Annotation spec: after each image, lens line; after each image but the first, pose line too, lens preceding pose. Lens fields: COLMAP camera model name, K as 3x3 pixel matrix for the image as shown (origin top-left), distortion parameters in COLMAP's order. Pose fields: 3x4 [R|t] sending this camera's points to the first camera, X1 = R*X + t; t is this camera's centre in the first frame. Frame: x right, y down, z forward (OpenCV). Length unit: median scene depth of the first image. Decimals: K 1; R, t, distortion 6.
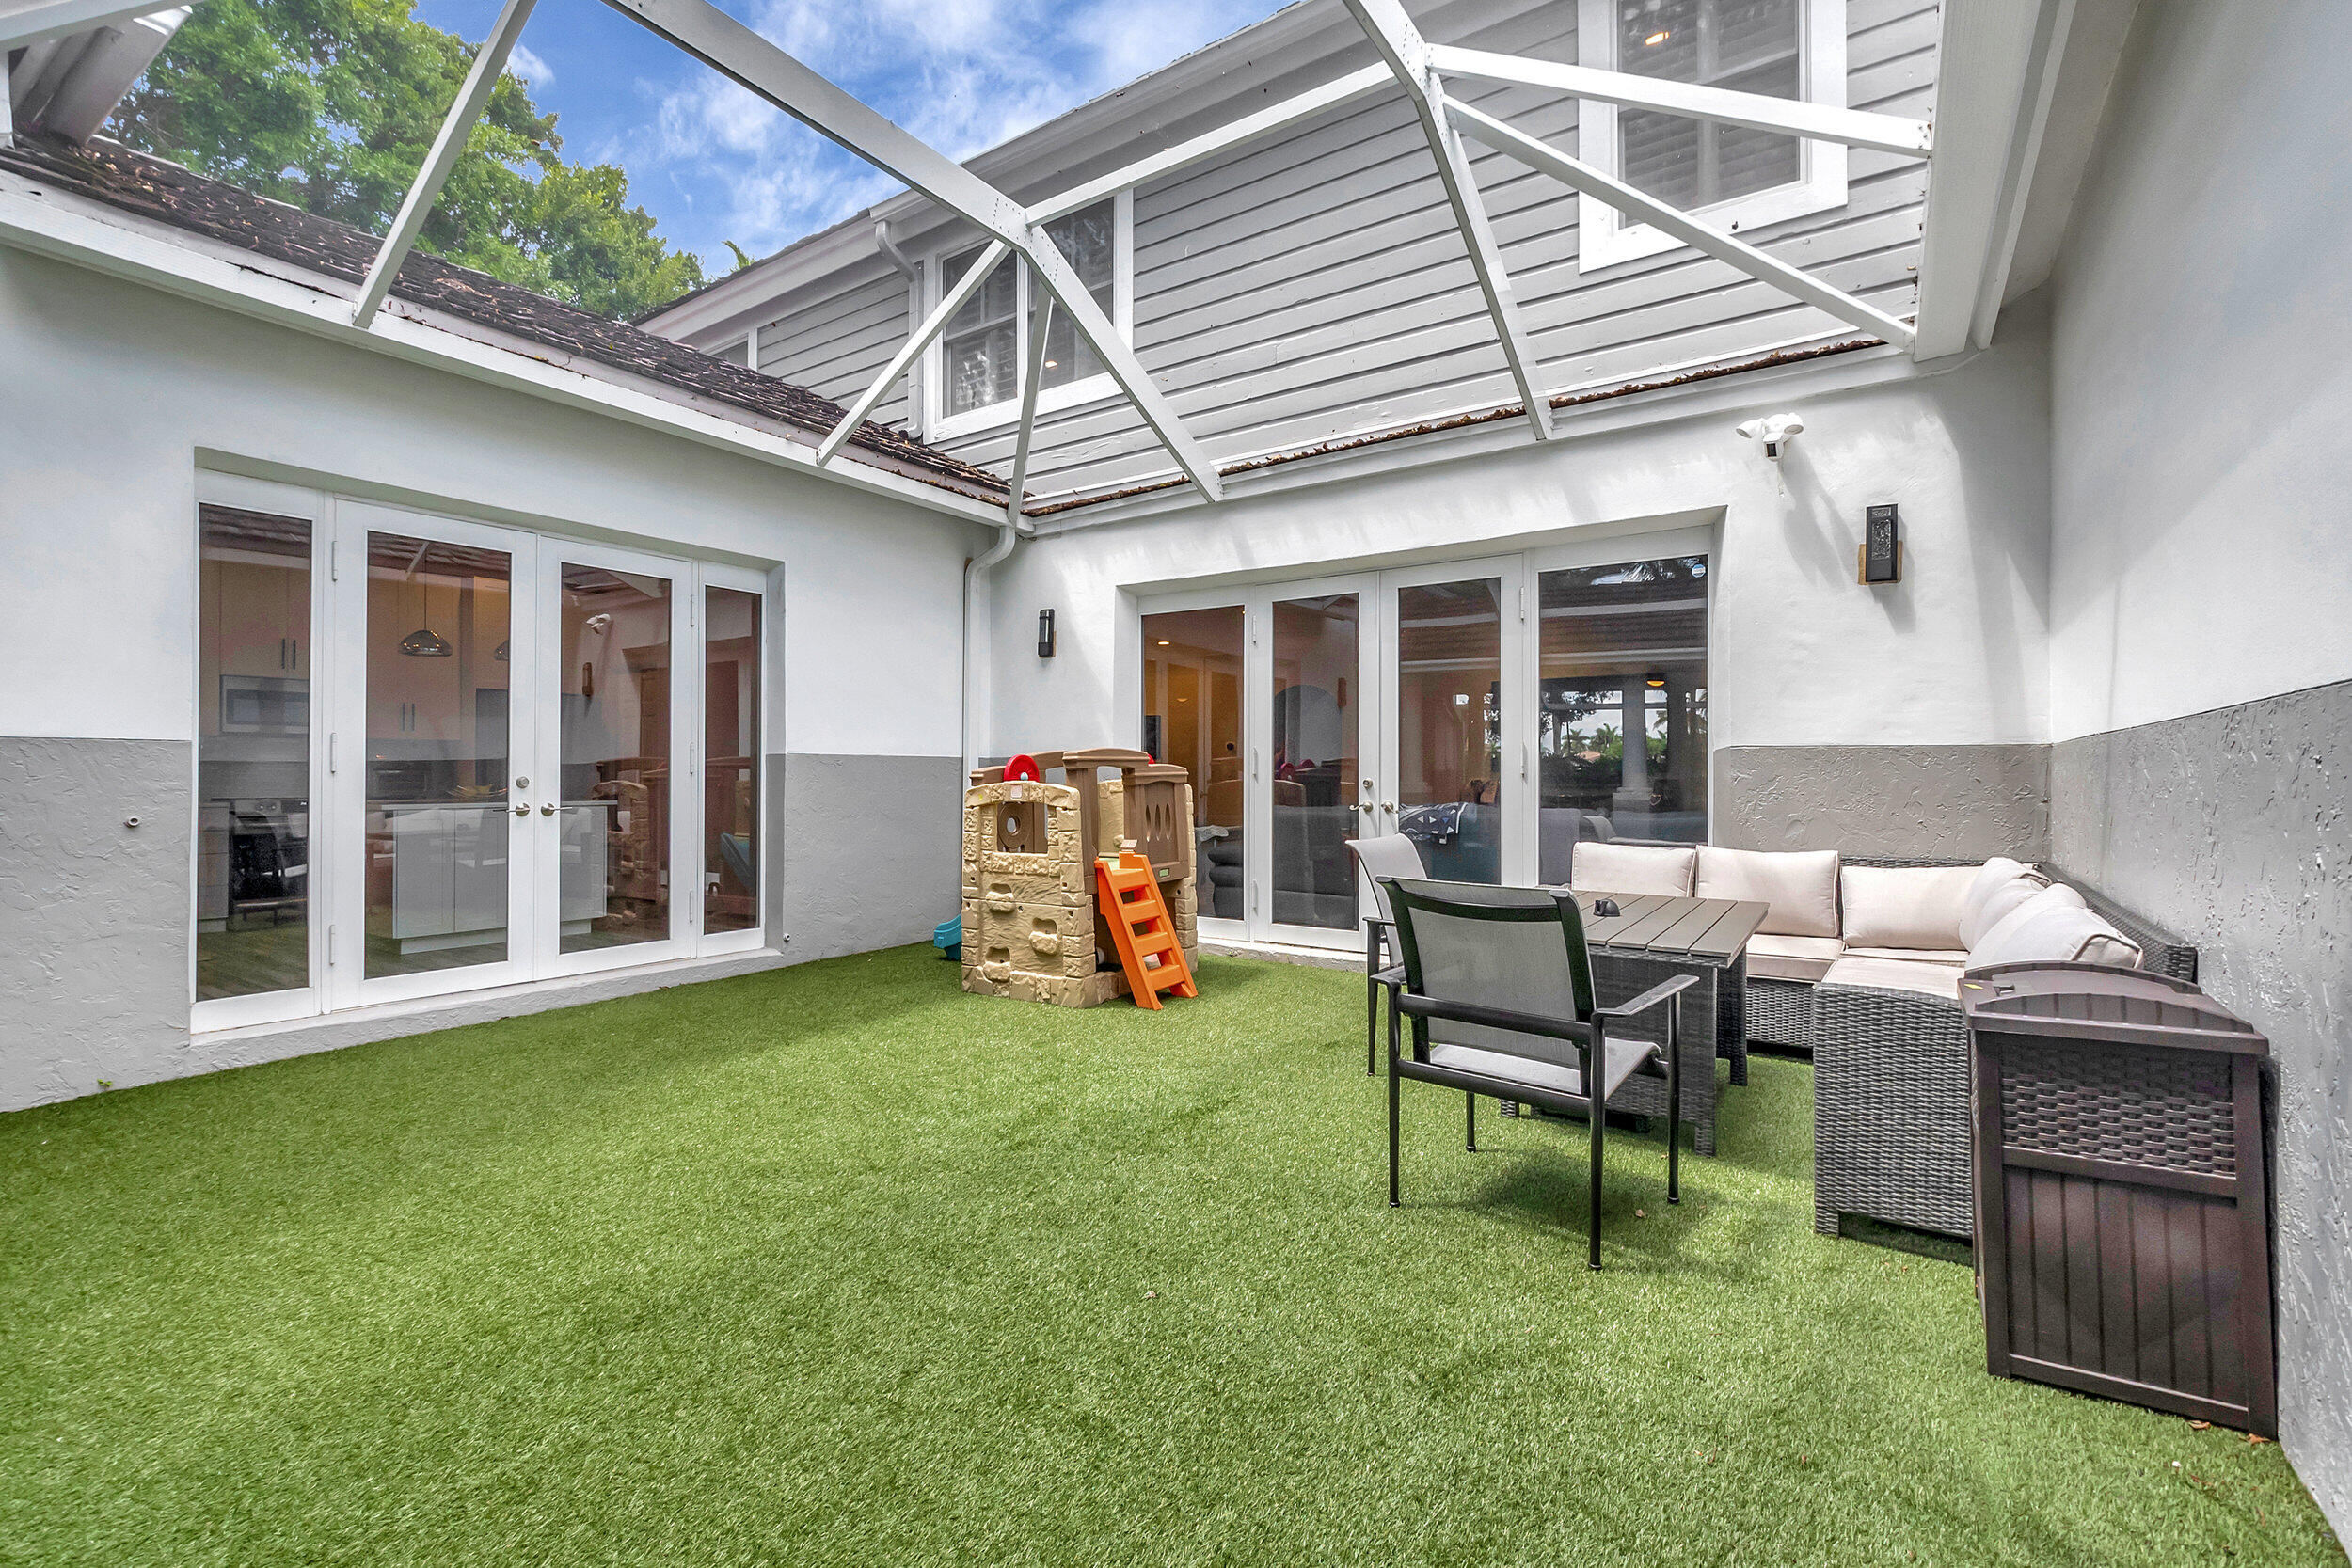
lens RADIAL K [[1030.7, 0, 1178.9], [0, 1030.7, 771.5], [0, 0, 1]] dist [0.000145, 0.000046]
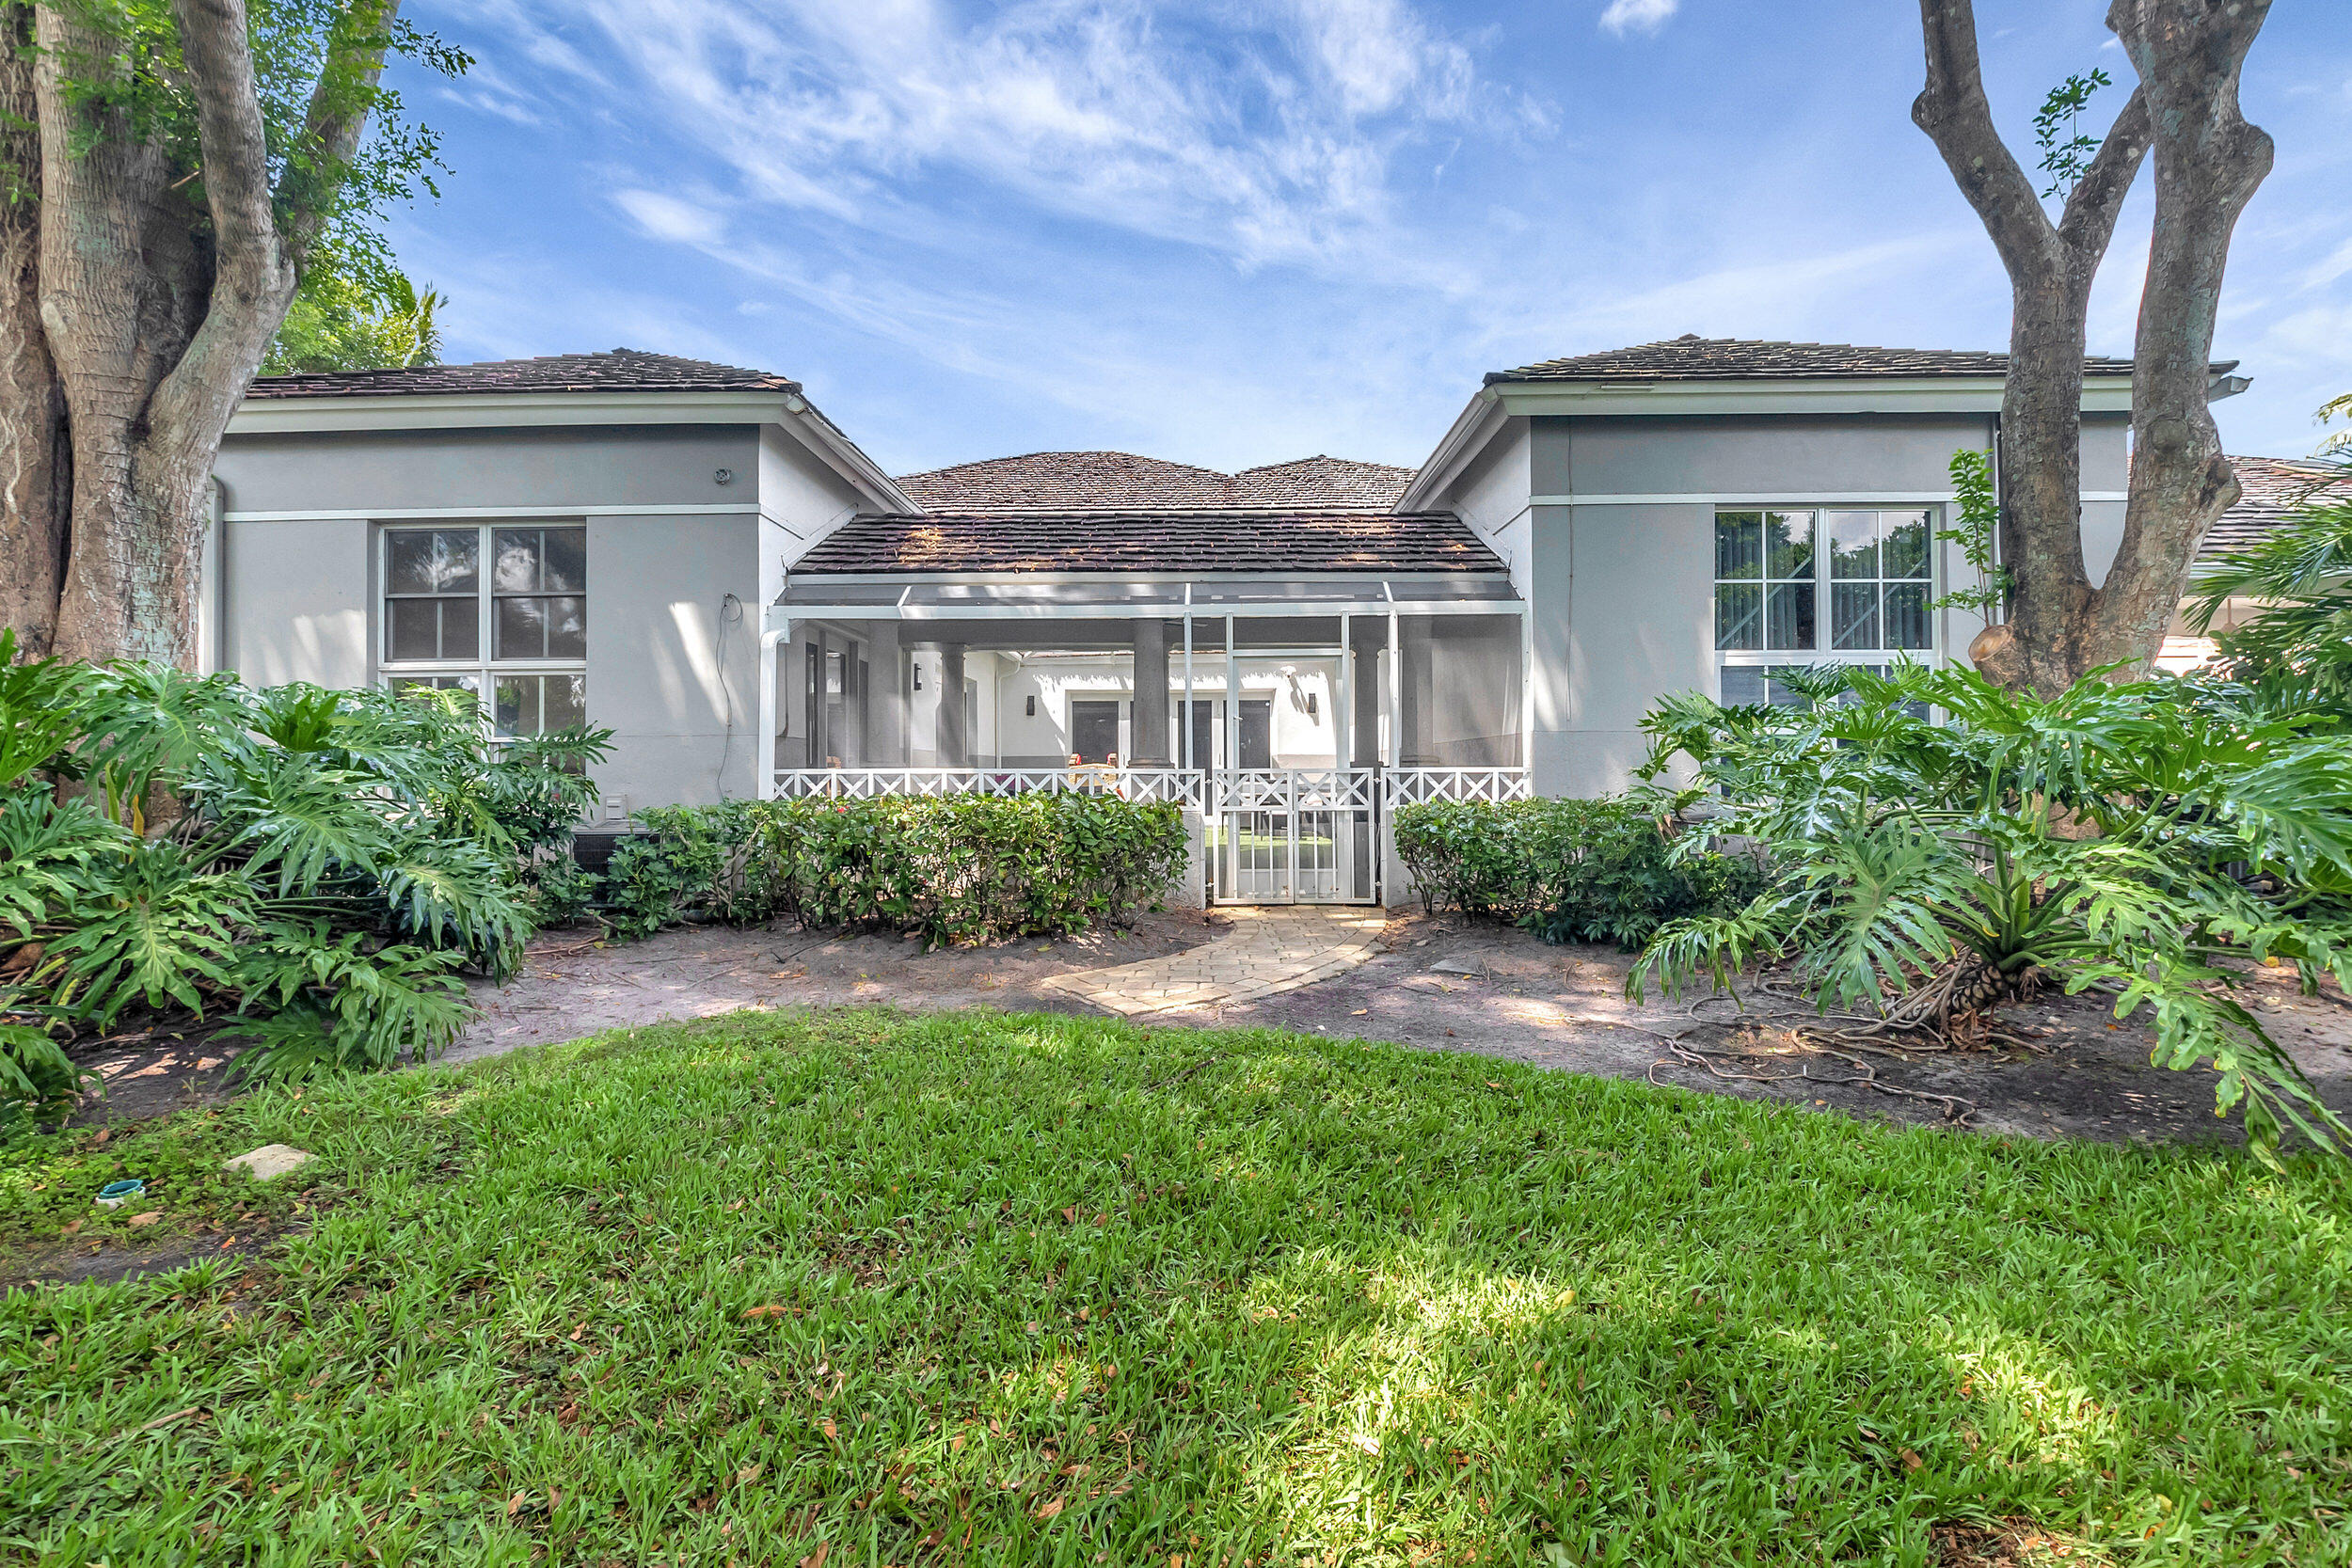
lens RADIAL K [[1030.7, 0, 1175.3], [0, 1030.7, 771.9], [0, 0, 1]] dist [0.000145, 0.000046]
pose [[0.839781, -0.005357, 0.542899, -1.675587], [0.004903, 0.999985, 0.002284, 0.029891], [-0.542903, 0.000744, 0.839795, -1.793128]]
